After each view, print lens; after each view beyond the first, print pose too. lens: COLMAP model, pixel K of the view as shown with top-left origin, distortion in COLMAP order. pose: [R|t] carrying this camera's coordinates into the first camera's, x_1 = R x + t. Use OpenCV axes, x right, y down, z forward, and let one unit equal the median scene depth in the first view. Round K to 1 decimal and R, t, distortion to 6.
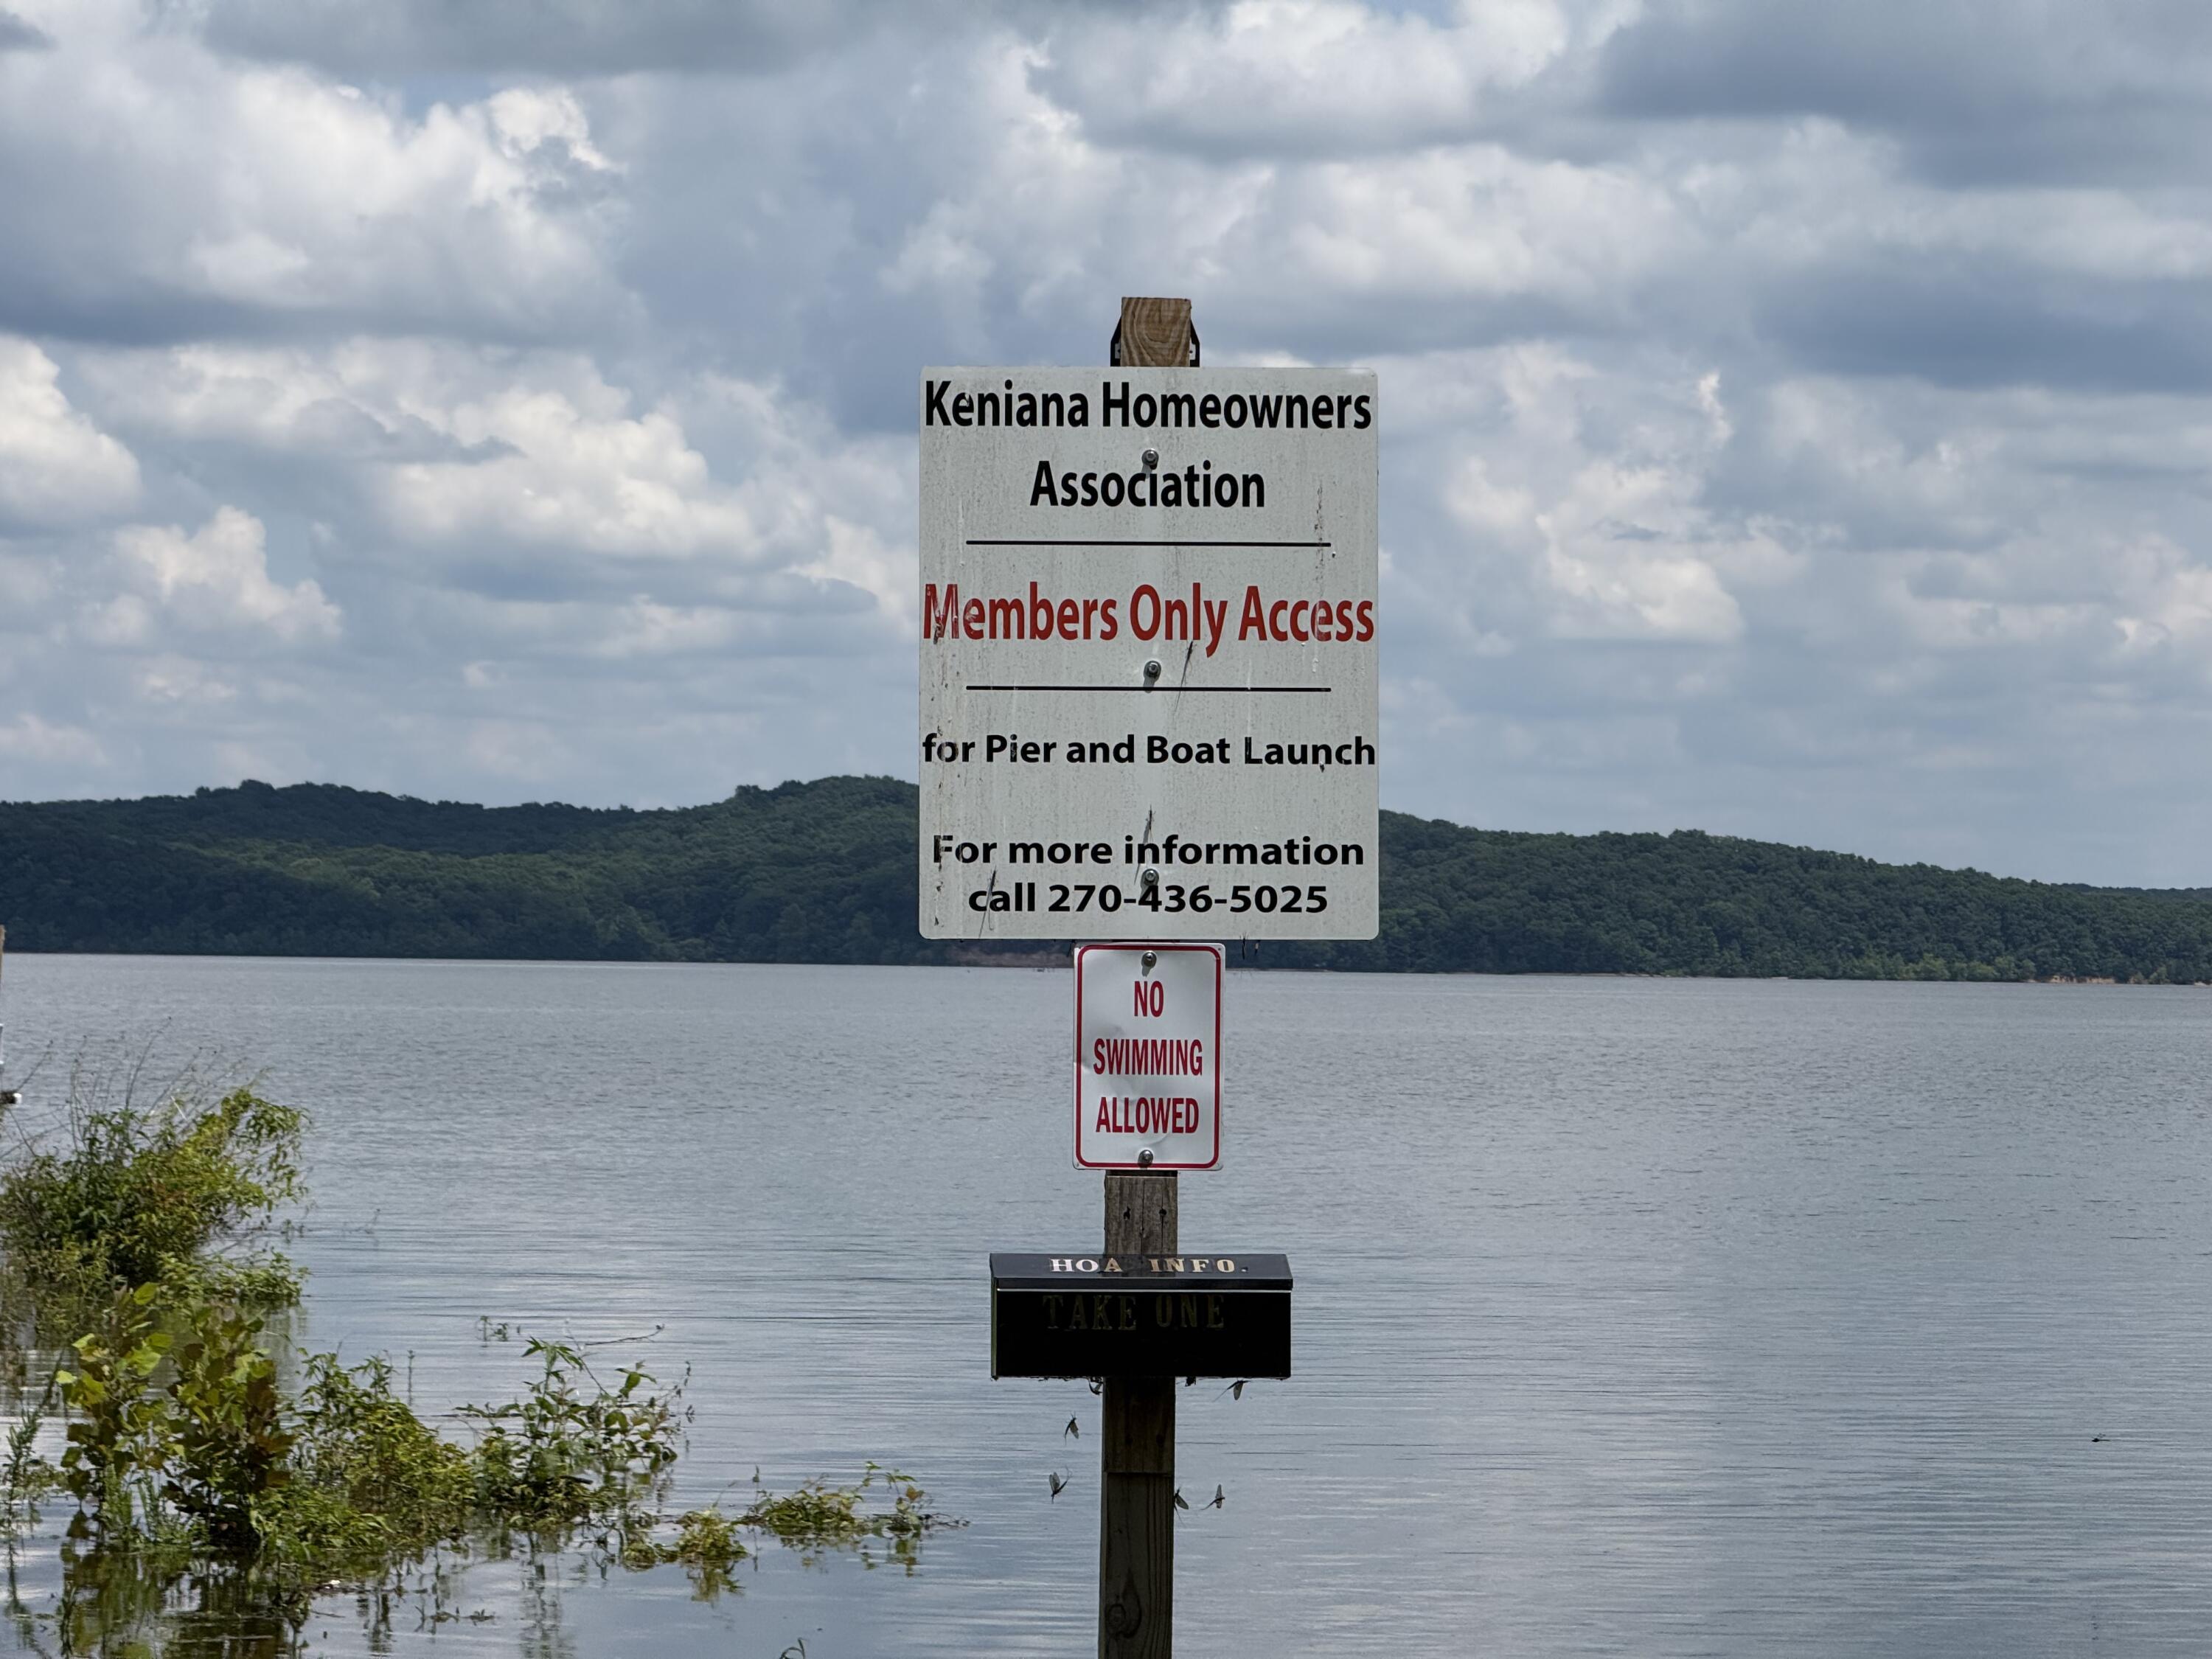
lens RADIAL K [[7725.3, 0, 1106.0], [0, 7725.3, 829.5], [0, 0, 1]] dist [-0.089067, -1.989412]
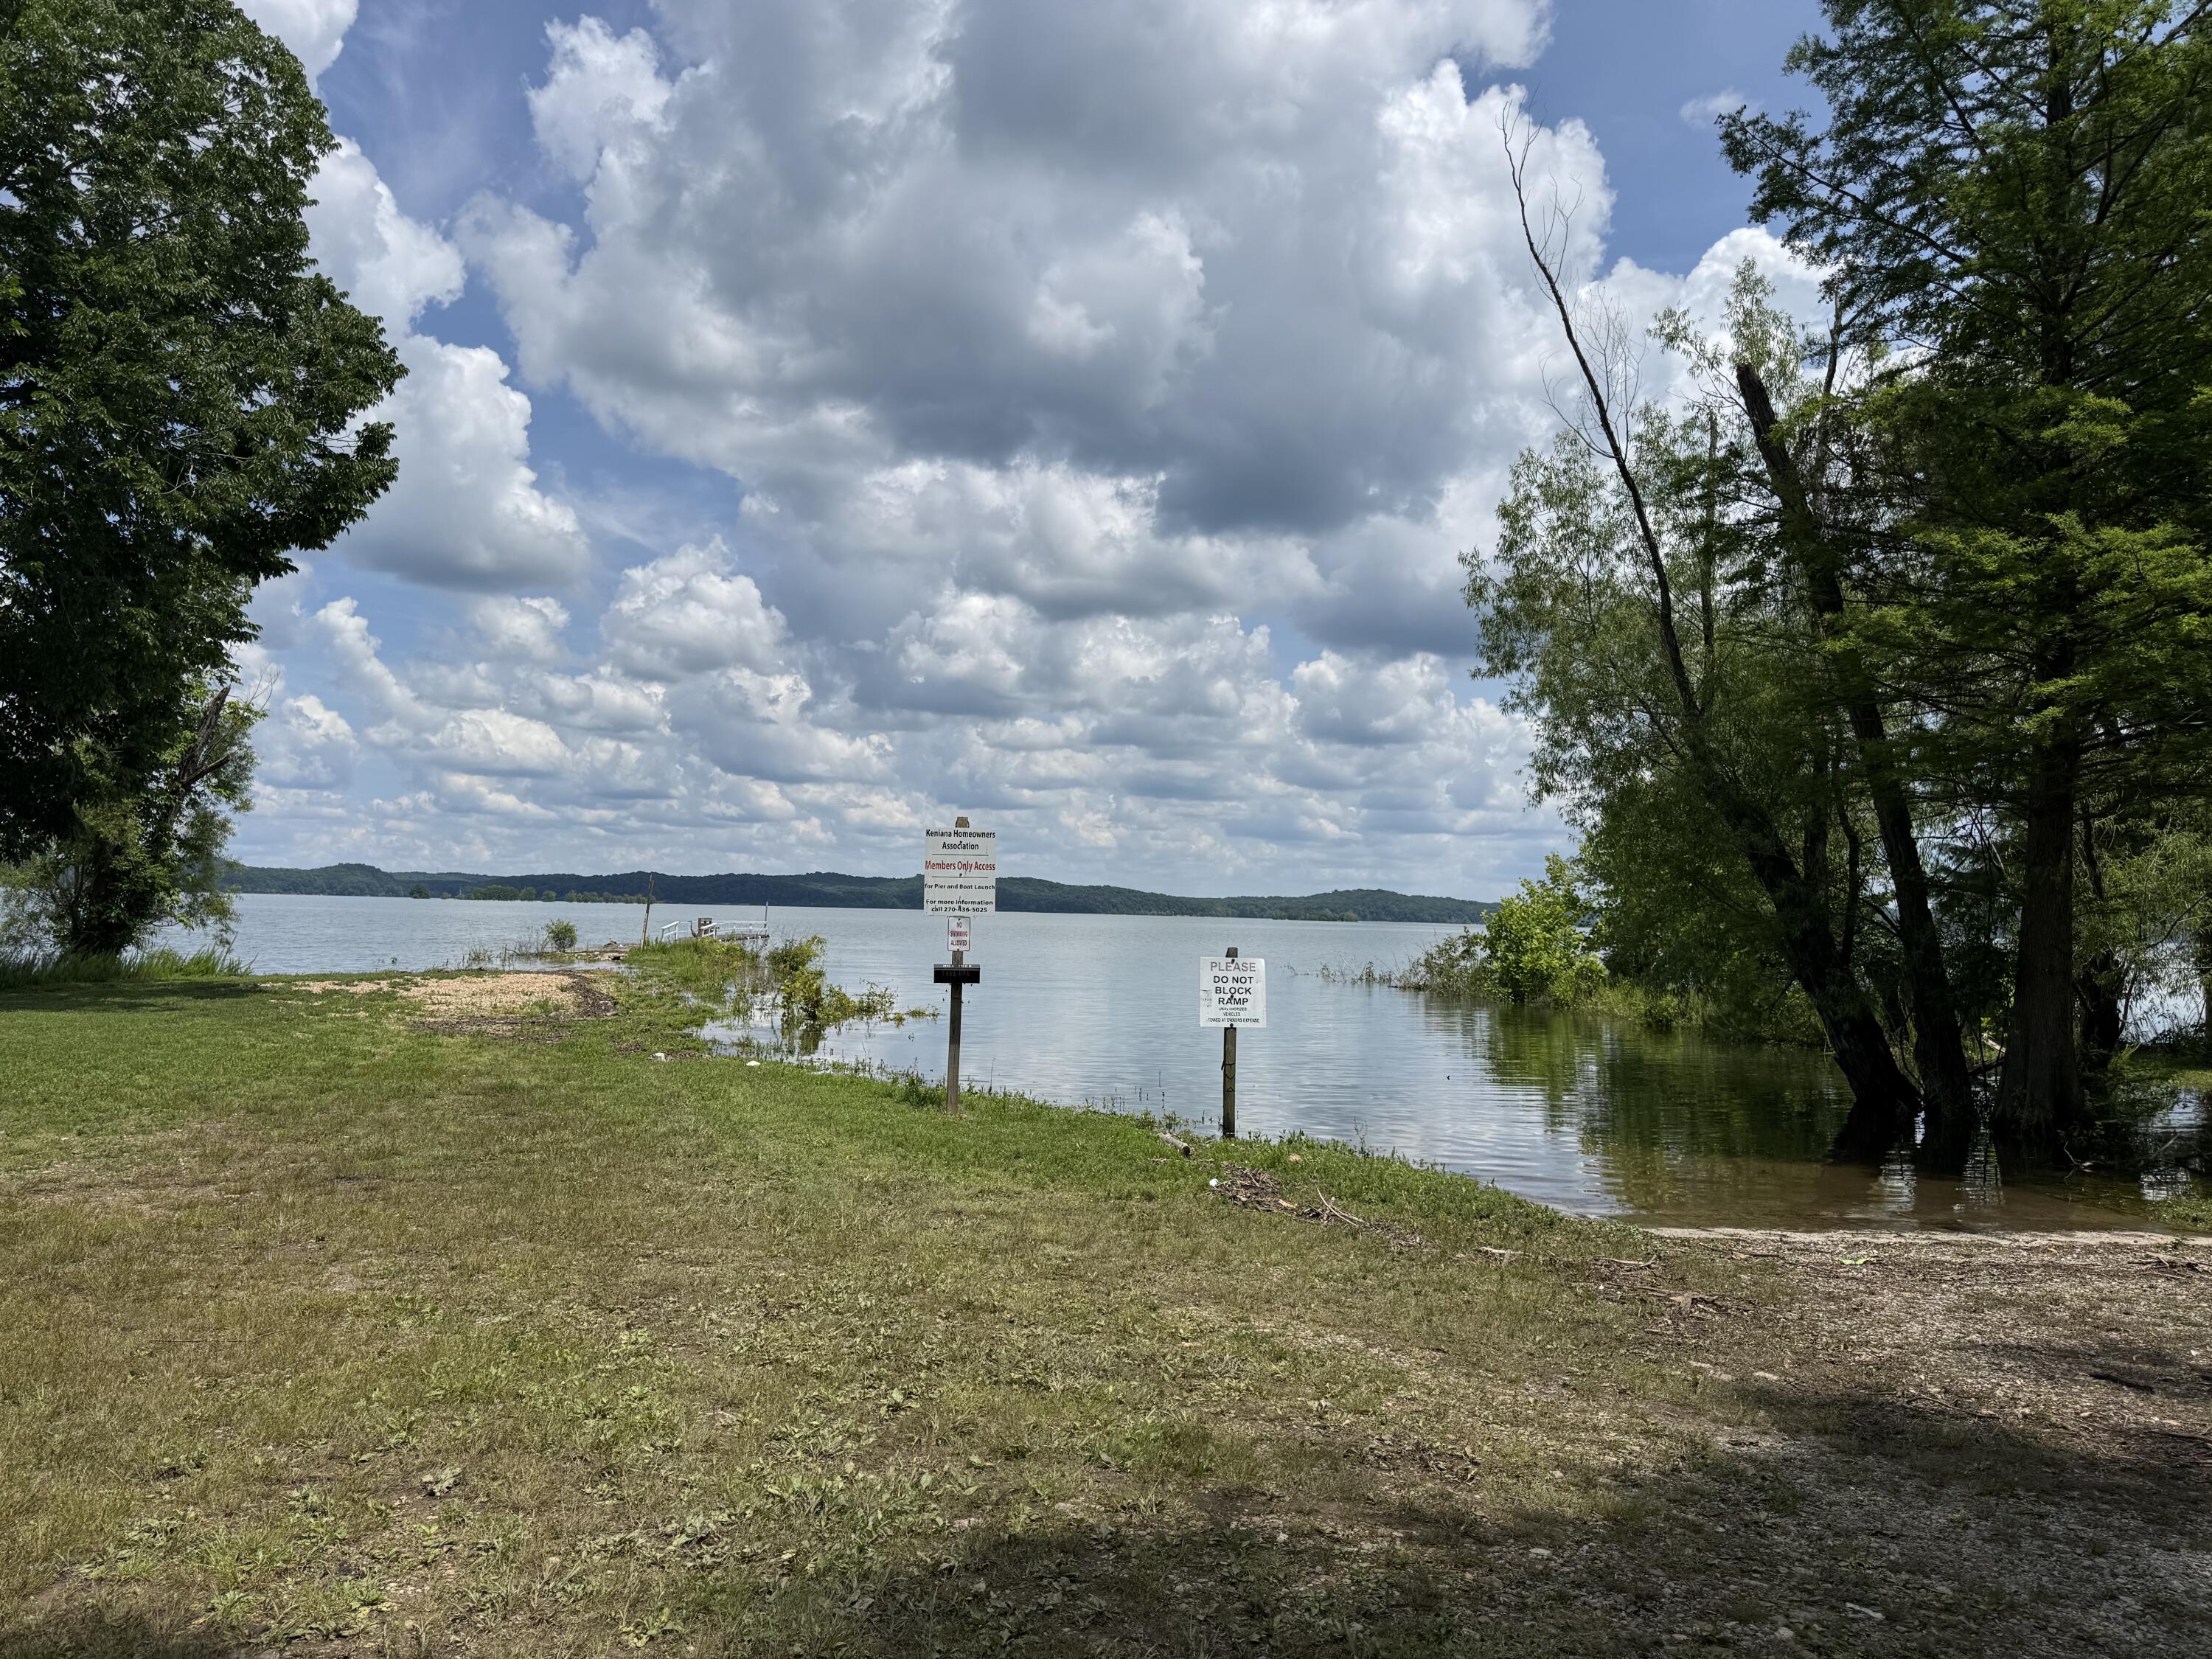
lens RADIAL K [[1557.9, 0, 1106.0], [0, 1557.9, 829.5], [0, 0, 1]] dist [-0.000366, 0.000029]
pose [[0.997253, 0.014929, 0.072551, 0.010464], [-0.012399, 0.999304, -0.035187, -0.004444], [-0.073025, 0.034191, 0.996744, -0.102907]]
